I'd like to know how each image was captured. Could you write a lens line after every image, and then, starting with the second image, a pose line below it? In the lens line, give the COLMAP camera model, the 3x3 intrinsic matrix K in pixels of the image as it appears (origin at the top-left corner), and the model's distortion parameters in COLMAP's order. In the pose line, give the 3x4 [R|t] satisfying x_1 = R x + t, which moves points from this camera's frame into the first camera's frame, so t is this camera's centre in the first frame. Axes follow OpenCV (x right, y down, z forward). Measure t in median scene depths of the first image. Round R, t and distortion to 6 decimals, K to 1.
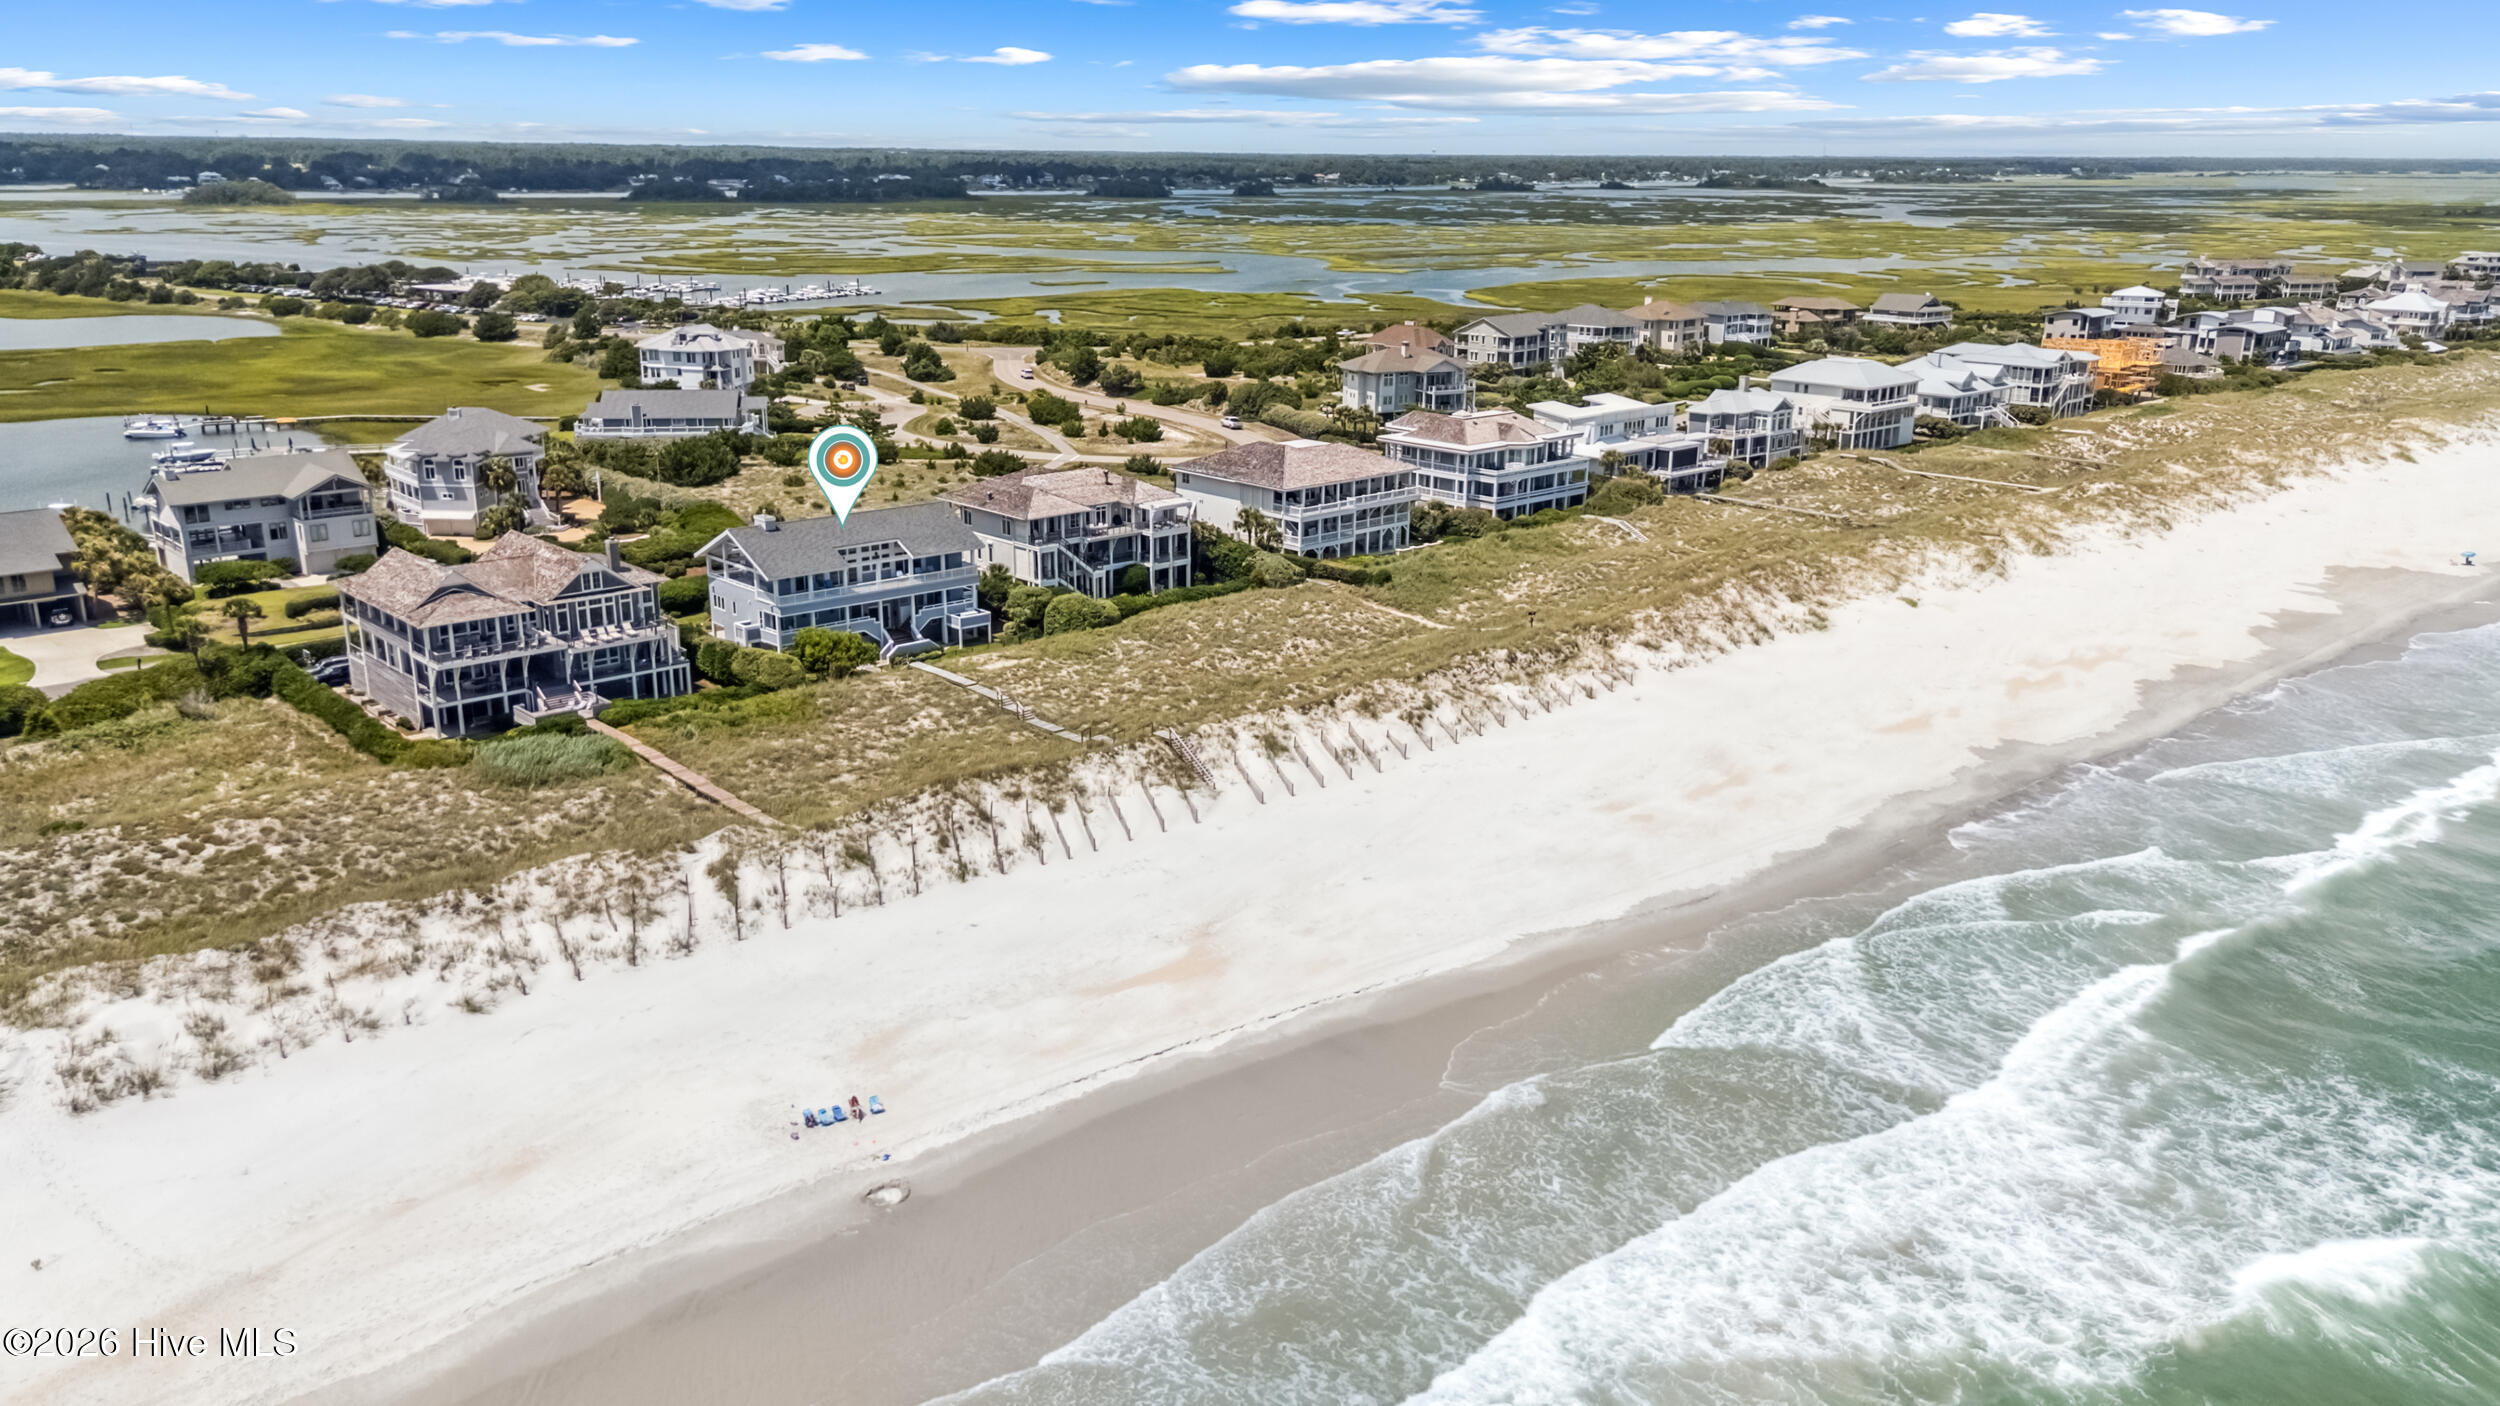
lens RADIAL K [[1854.7, 0, 1253.0], [0, 1854.7, 700.2], [0, 0, 1]] dist [0.097387, -0.112638]
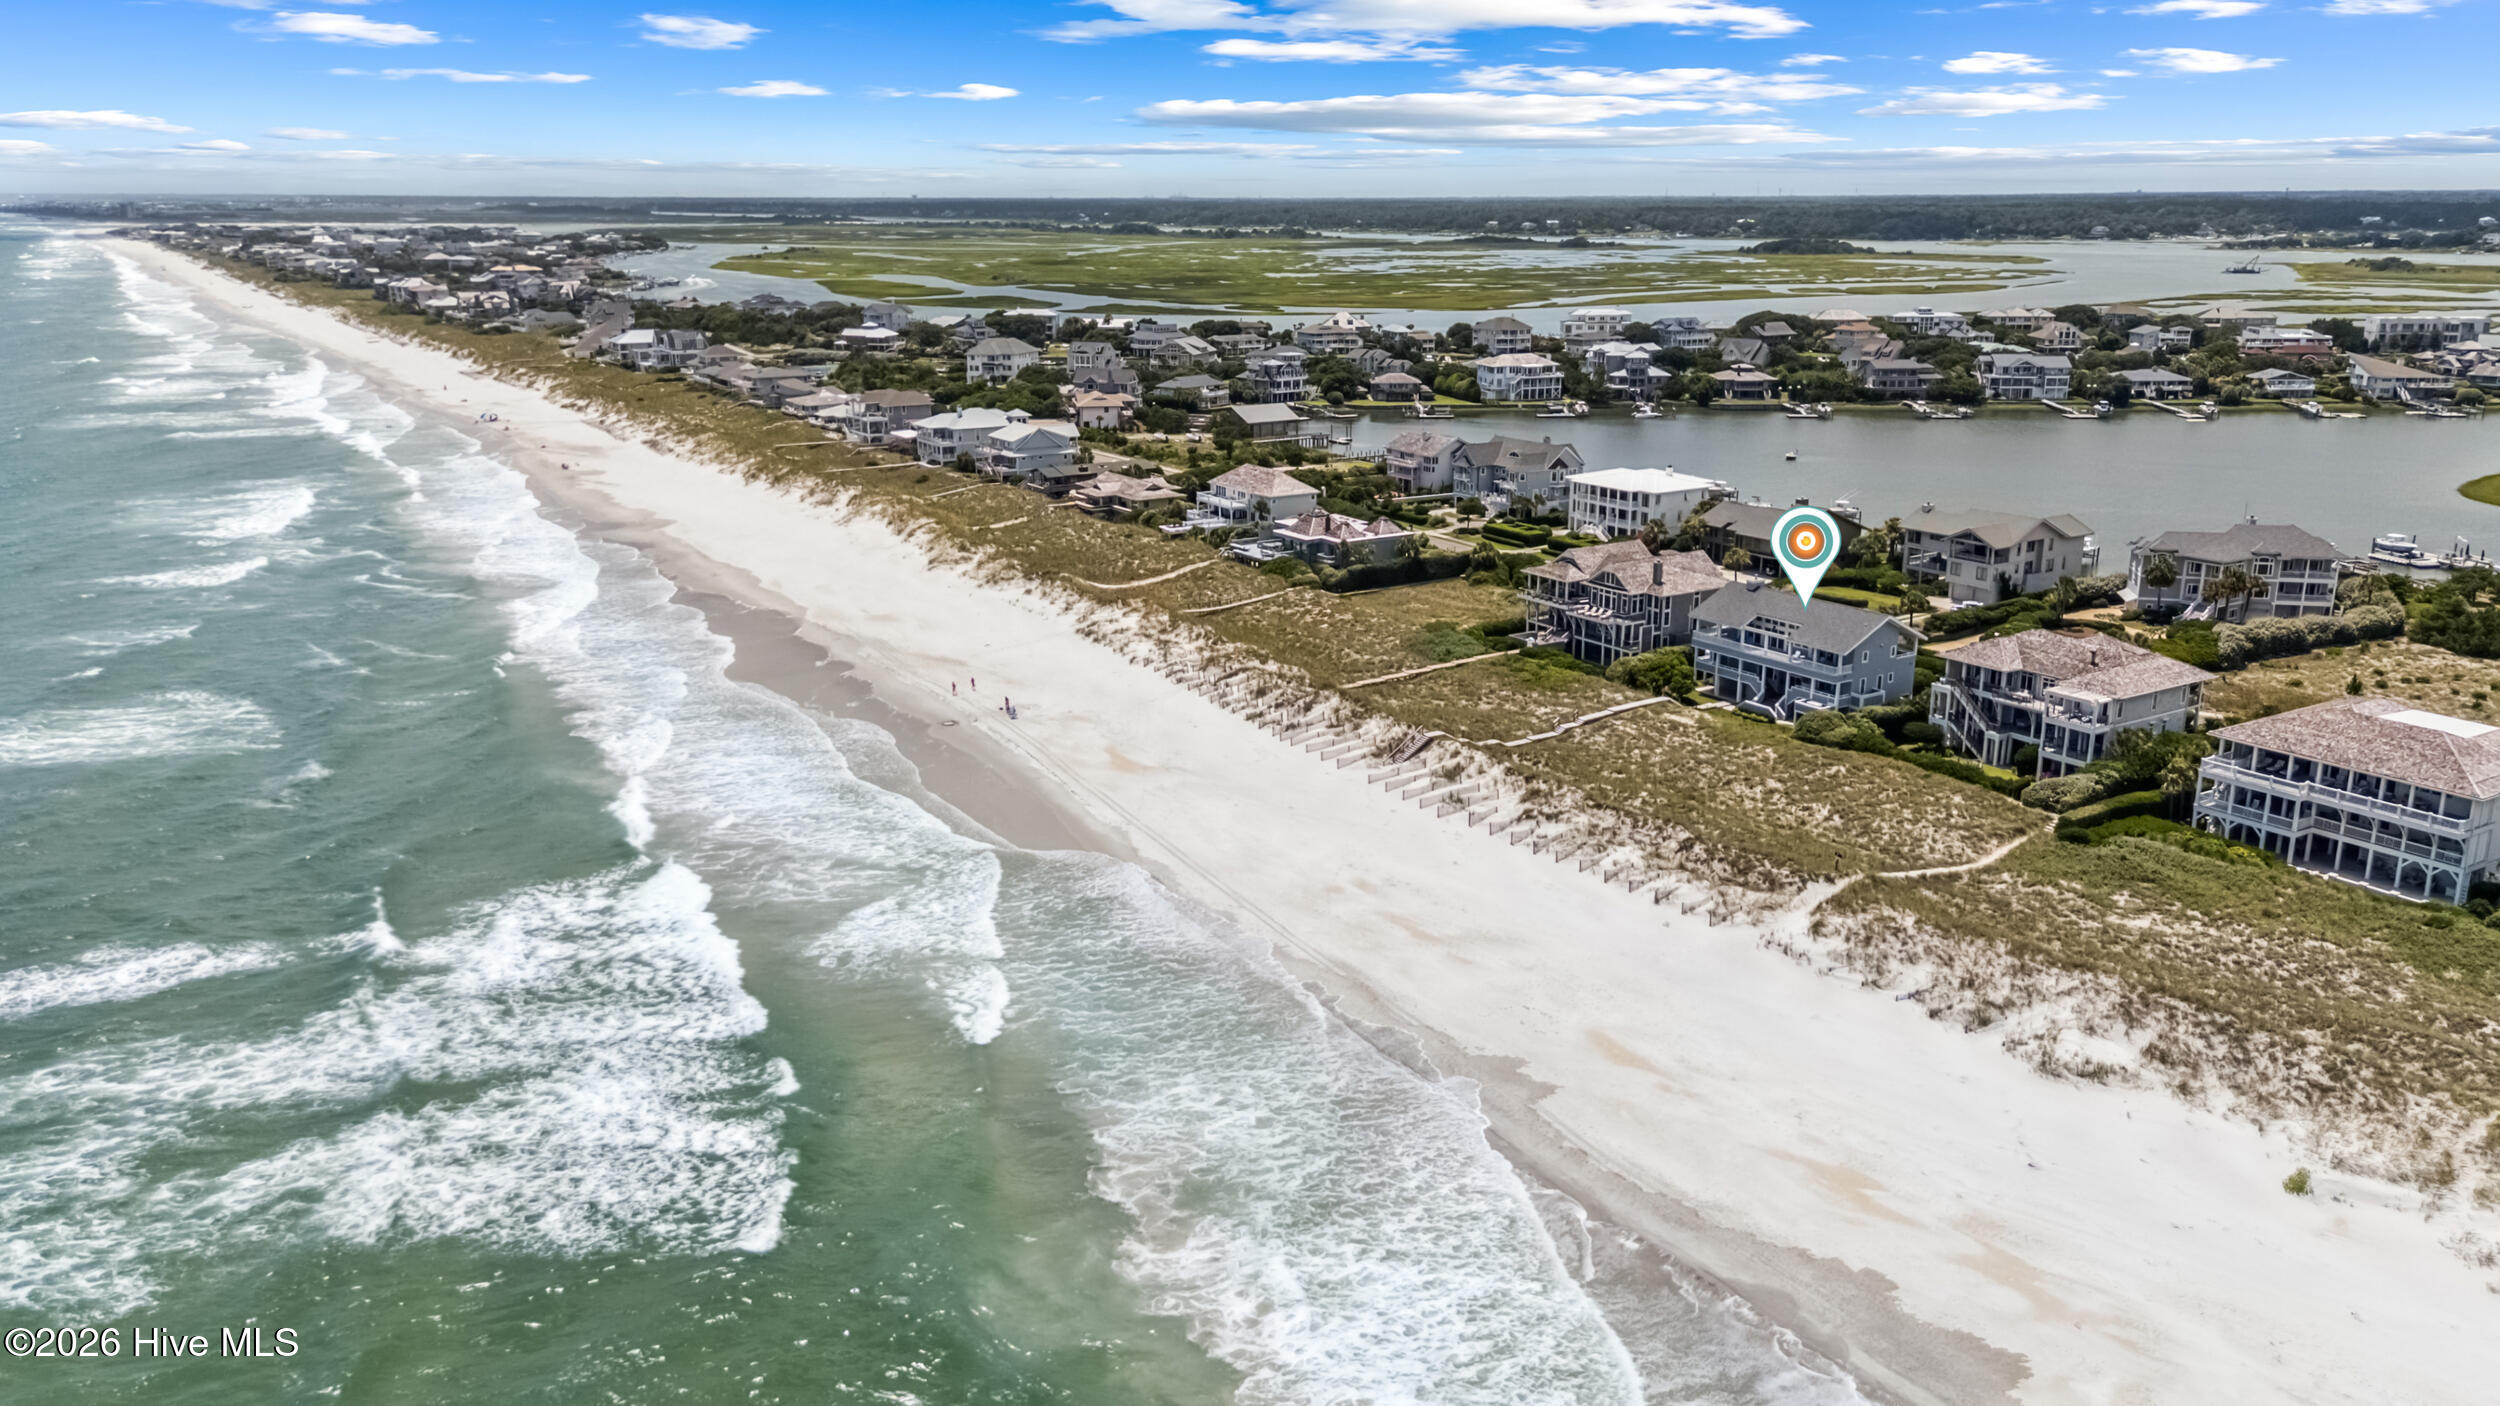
lens RADIAL K [[1854.7, 0, 1253.0], [0, 1854.7, 700.2], [0, 0, 1]] dist [0.097387, -0.112638]
pose [[-0.180997, 0.248273, -0.951630, 0.989648], [-0.279655, 0.914677, 0.291821, -0.284132], [0.942885, 0.318947, -0.096123, 0.779322]]
